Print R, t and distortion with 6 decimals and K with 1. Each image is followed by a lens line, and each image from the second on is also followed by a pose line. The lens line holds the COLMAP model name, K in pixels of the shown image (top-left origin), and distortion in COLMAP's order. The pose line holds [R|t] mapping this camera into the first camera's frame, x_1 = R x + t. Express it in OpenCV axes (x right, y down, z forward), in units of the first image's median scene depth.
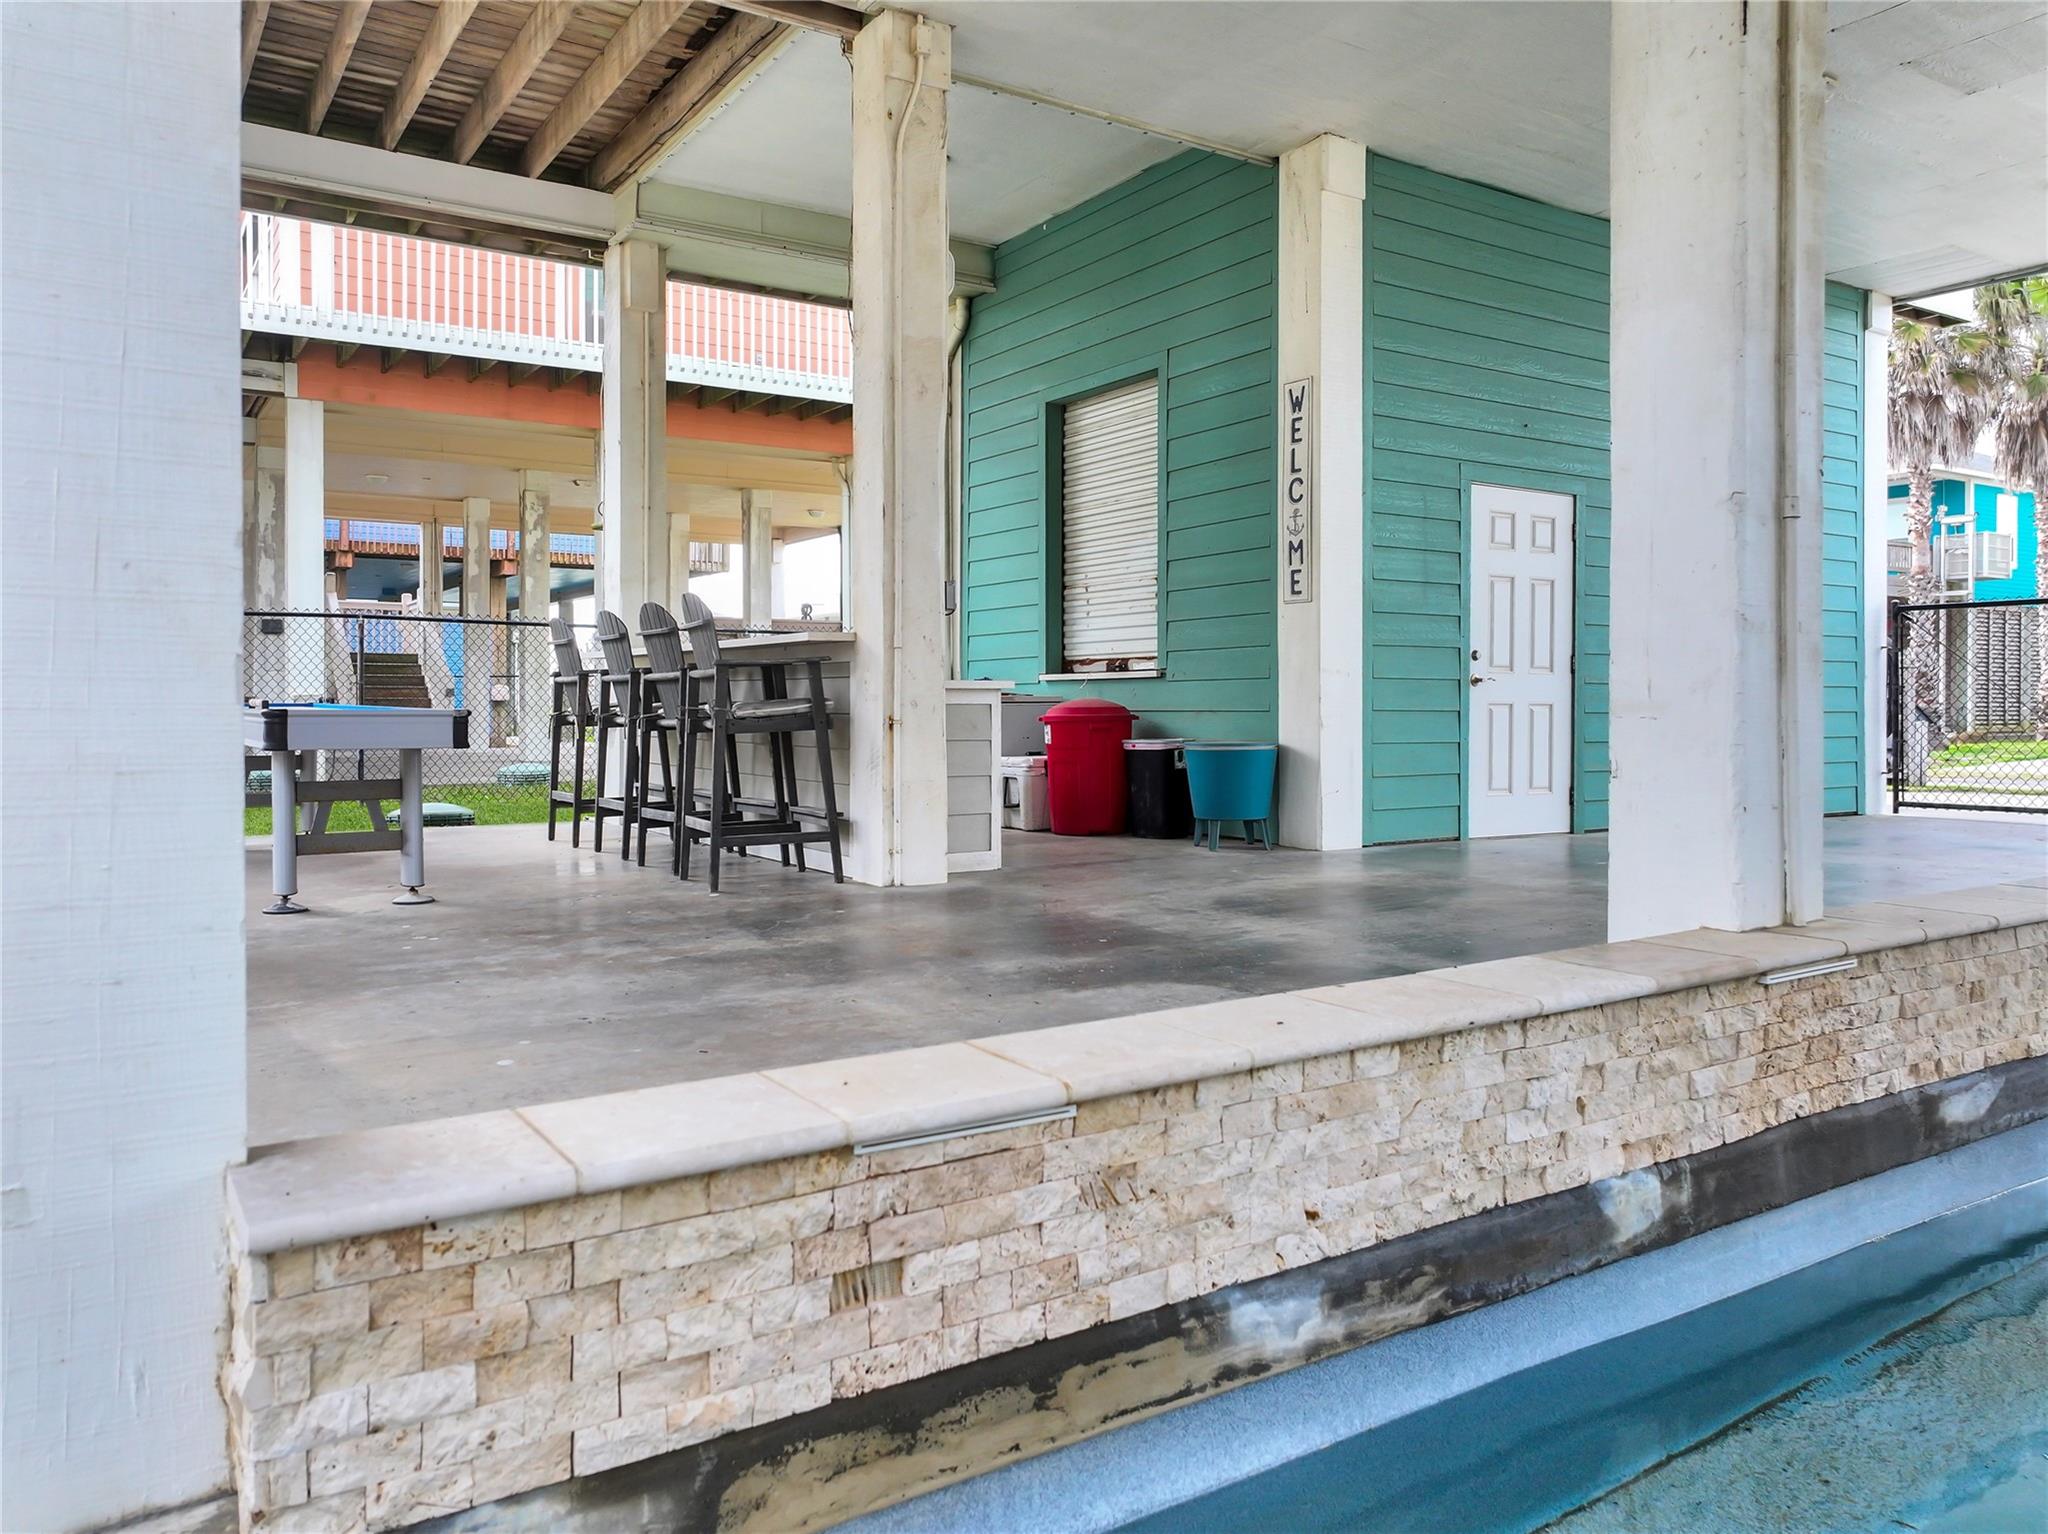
lens RADIAL K [[1457.1, 0, 1028.2], [0, 1457.1, 708.3], [0, 0, 1]] dist [0.002992, 0.003915]
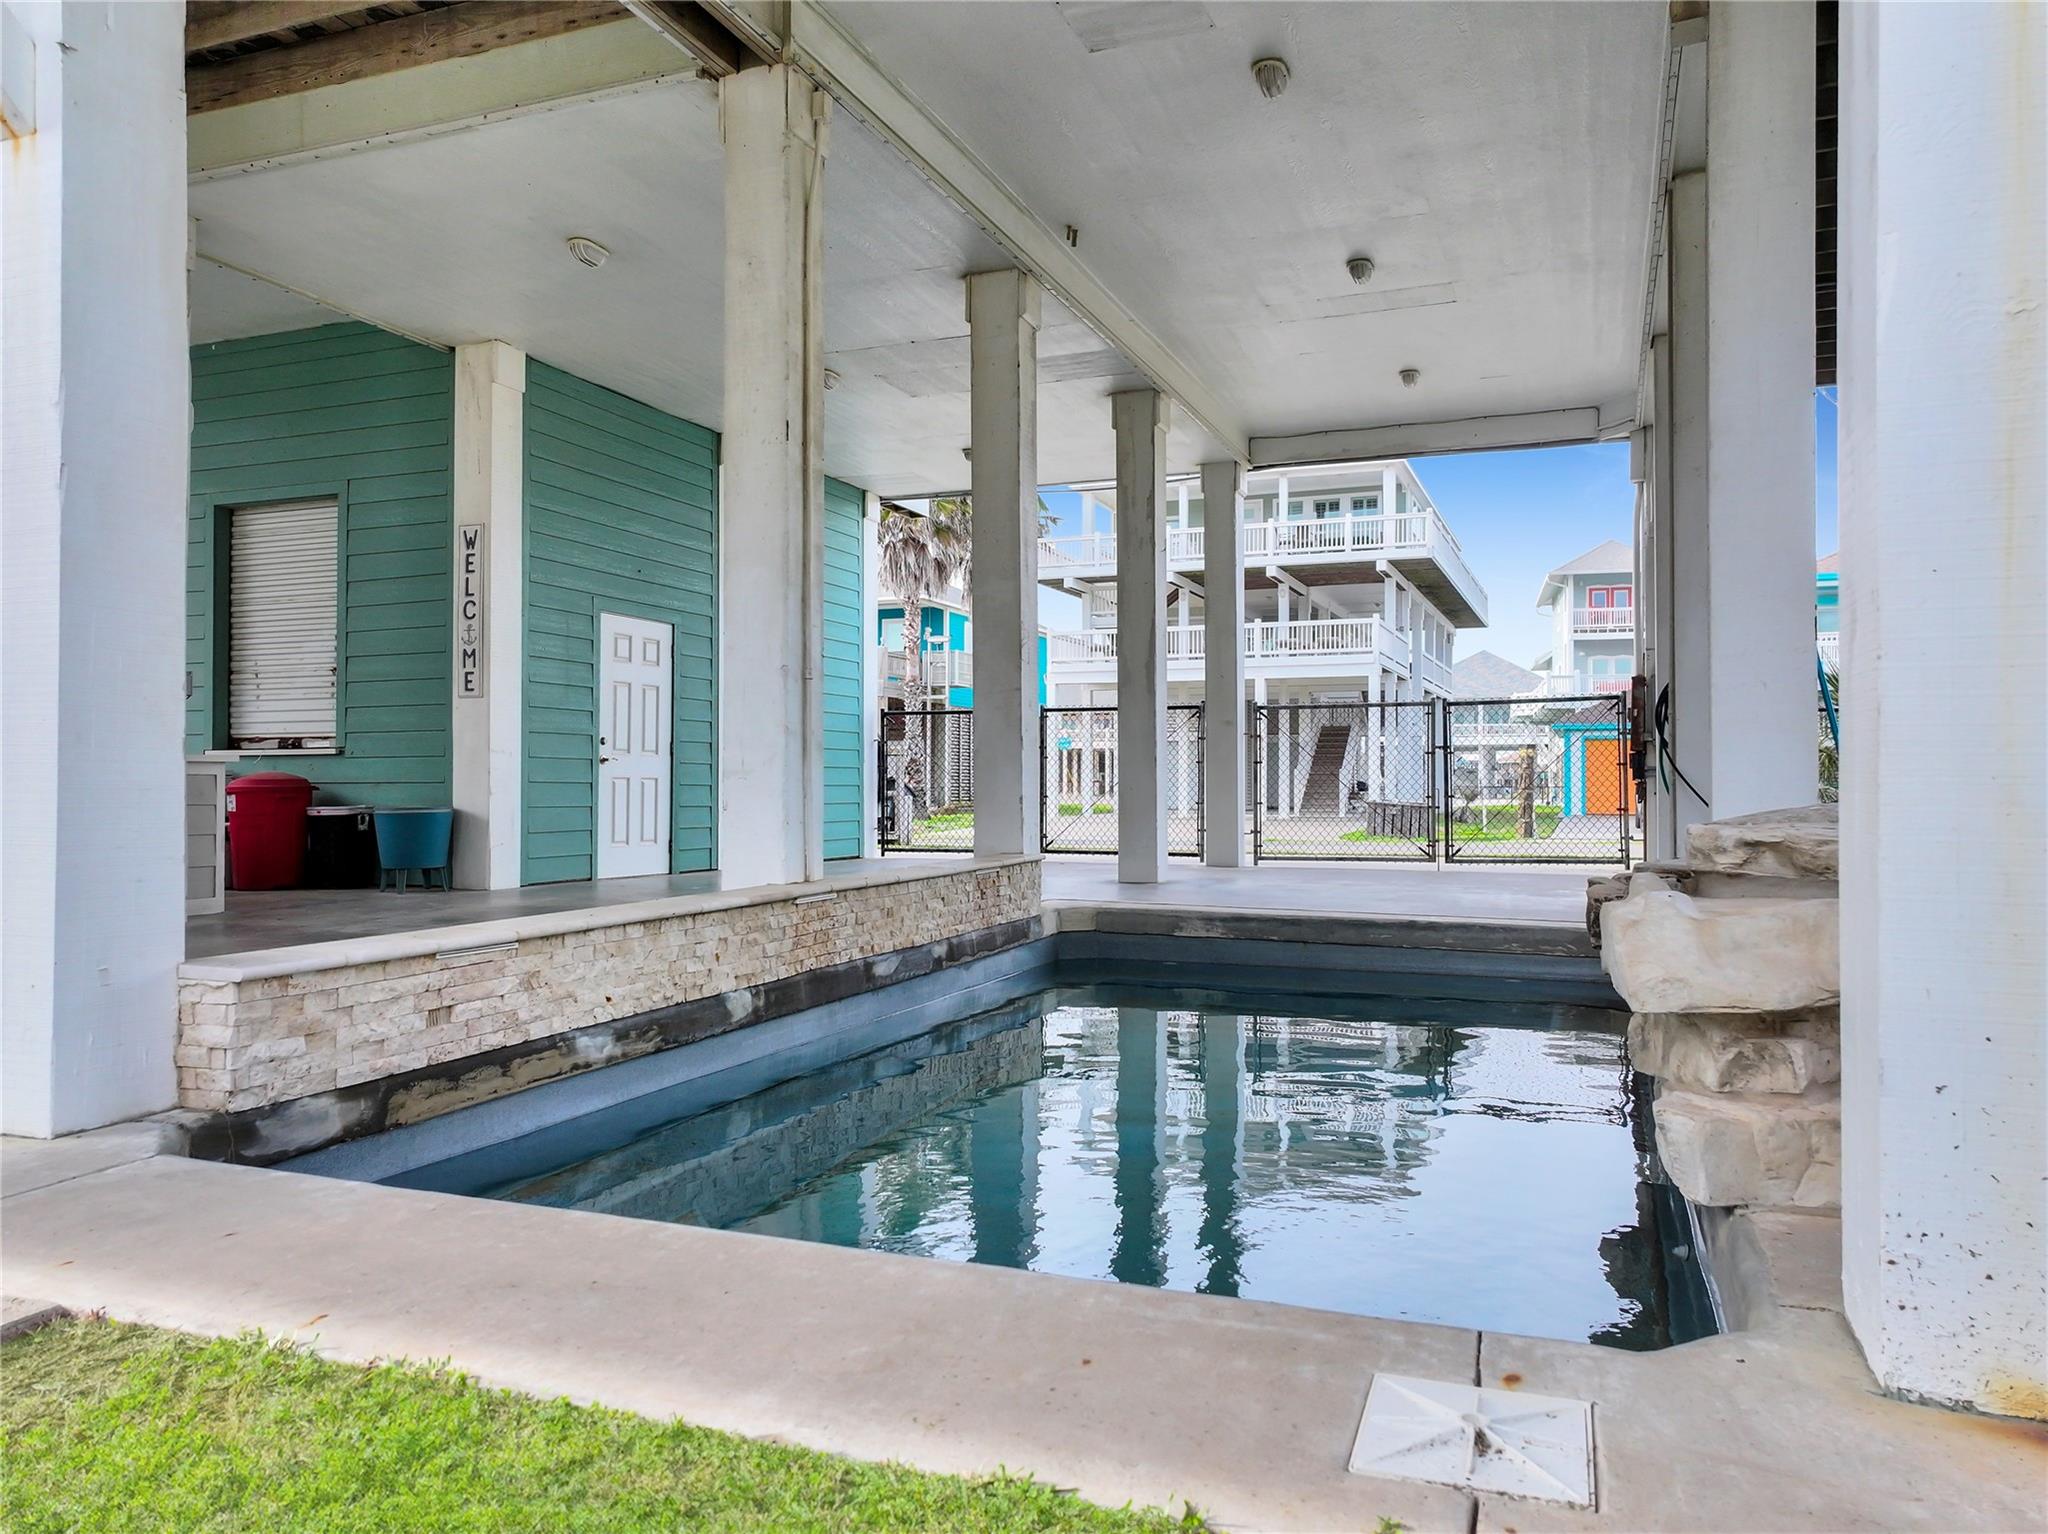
lens RADIAL K [[1457.1, 0, 1025.5], [0, 1457.1, 768.0], [0, 0, 1]] dist [0.002992, 0.003915]
pose [[0.814300, 0.008265, 0.580385, -0.376896], [0.000679, 0.999884, -0.015193, 0.021886], [-0.580444, 0.012766, 0.814200, -0.763866]]
